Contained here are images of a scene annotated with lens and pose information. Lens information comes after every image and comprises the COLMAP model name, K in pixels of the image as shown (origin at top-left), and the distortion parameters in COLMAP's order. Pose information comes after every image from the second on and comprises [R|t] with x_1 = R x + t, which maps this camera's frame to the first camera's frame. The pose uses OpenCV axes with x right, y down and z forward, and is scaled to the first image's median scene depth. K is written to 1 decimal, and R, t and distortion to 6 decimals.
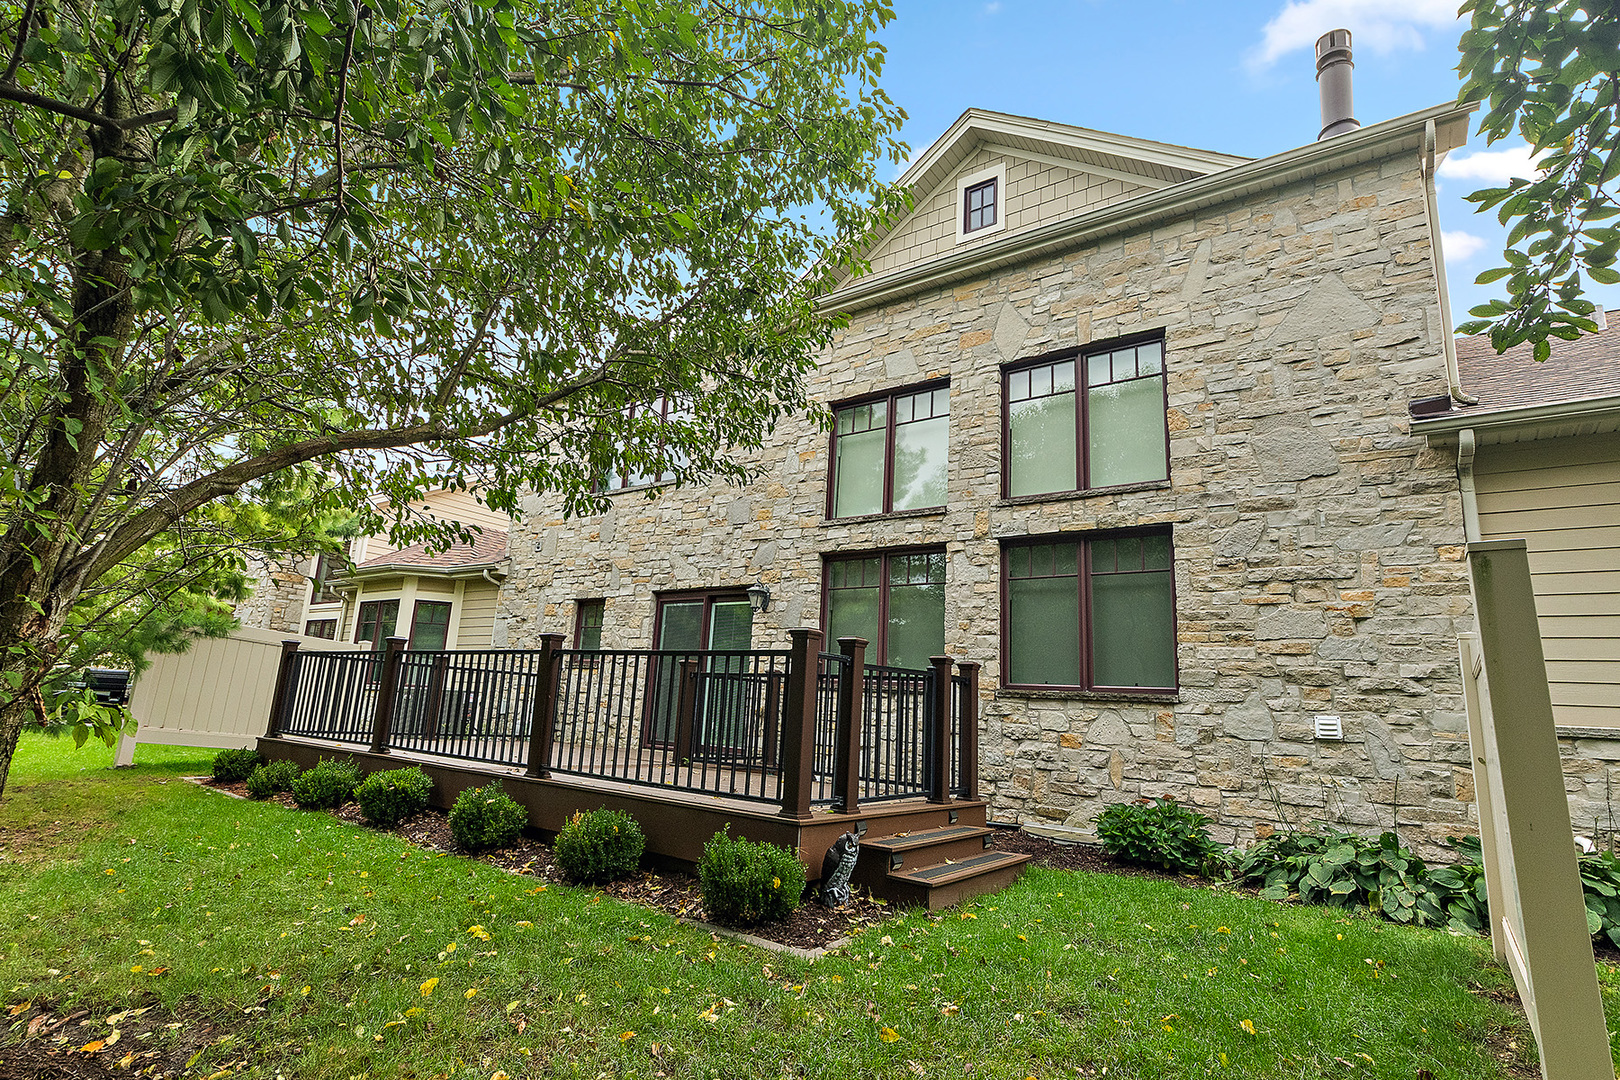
lens RADIAL K [[814.3, 0, 800.9], [0, 814.3, 530.4], [0, 0, 1]] dist [-0.001454, 0.000013]
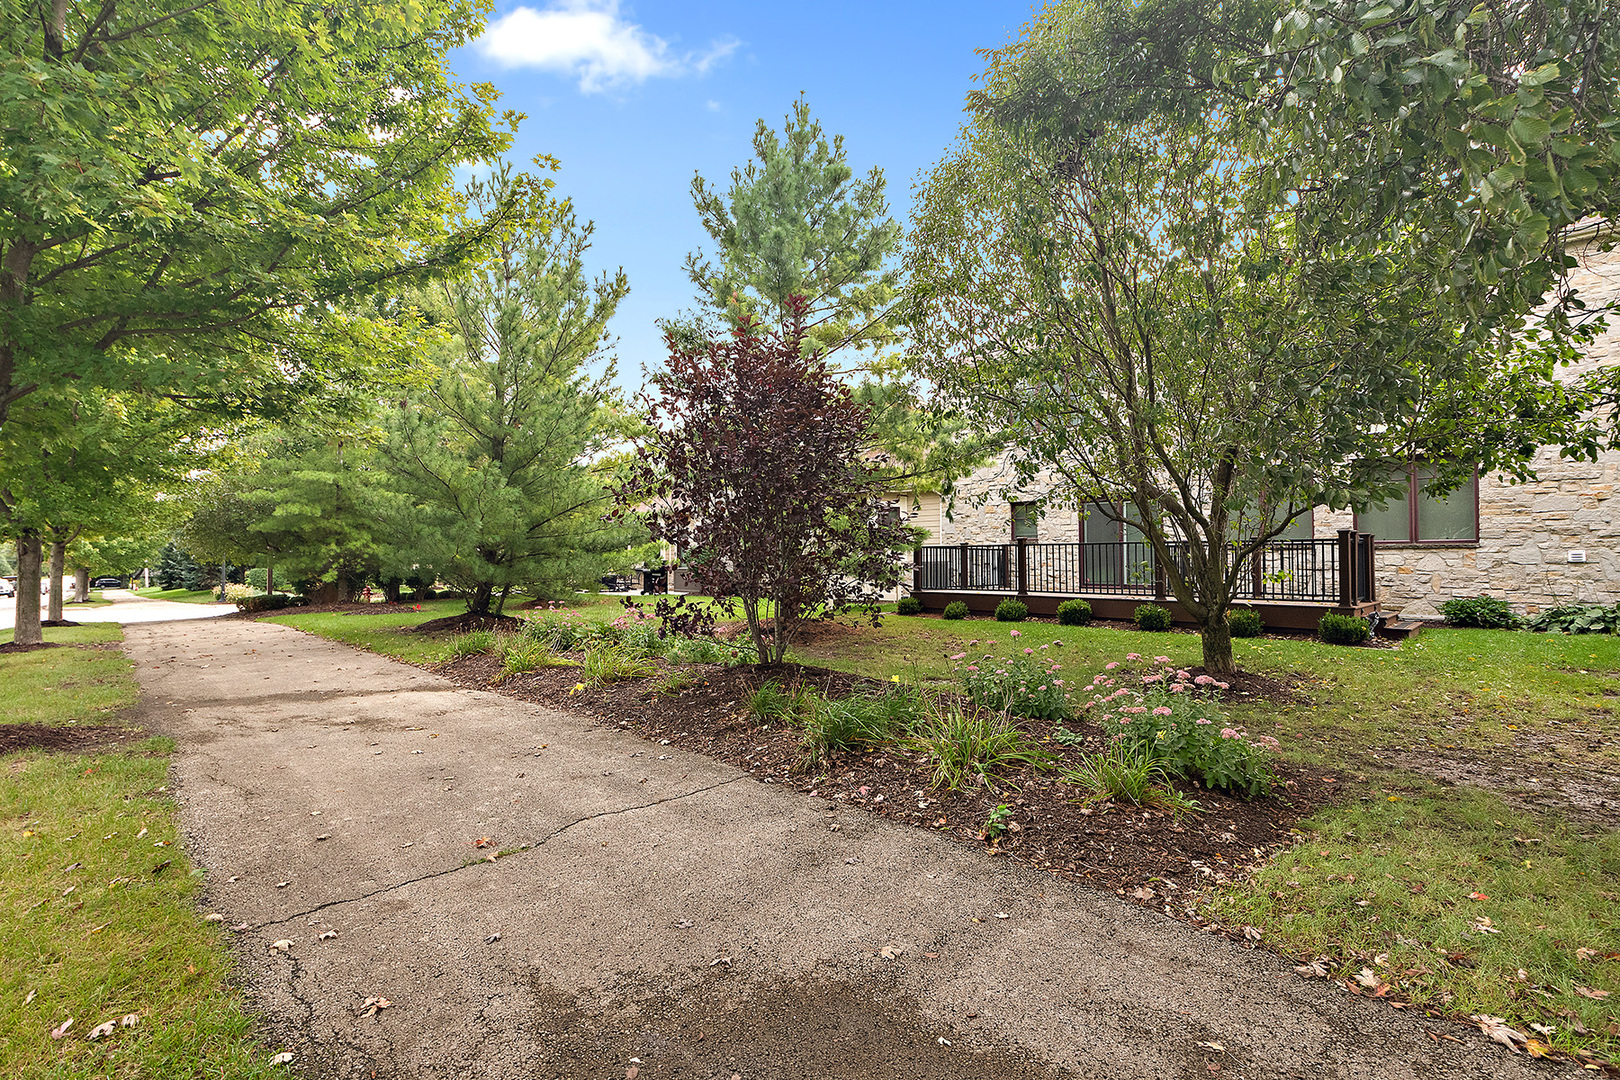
lens RADIAL K [[714.0, 0, 815.3], [0, 714.0, 548.9], [0, 0, 1]] dist [-0.000572, -0.000148]
pose [[0.988292, -0.062227, -0.139311, -0.701235], [0.089022, 0.976702, 0.195263, -0.207083], [0.123914, -0.205378, 0.970806, -0.676381]]
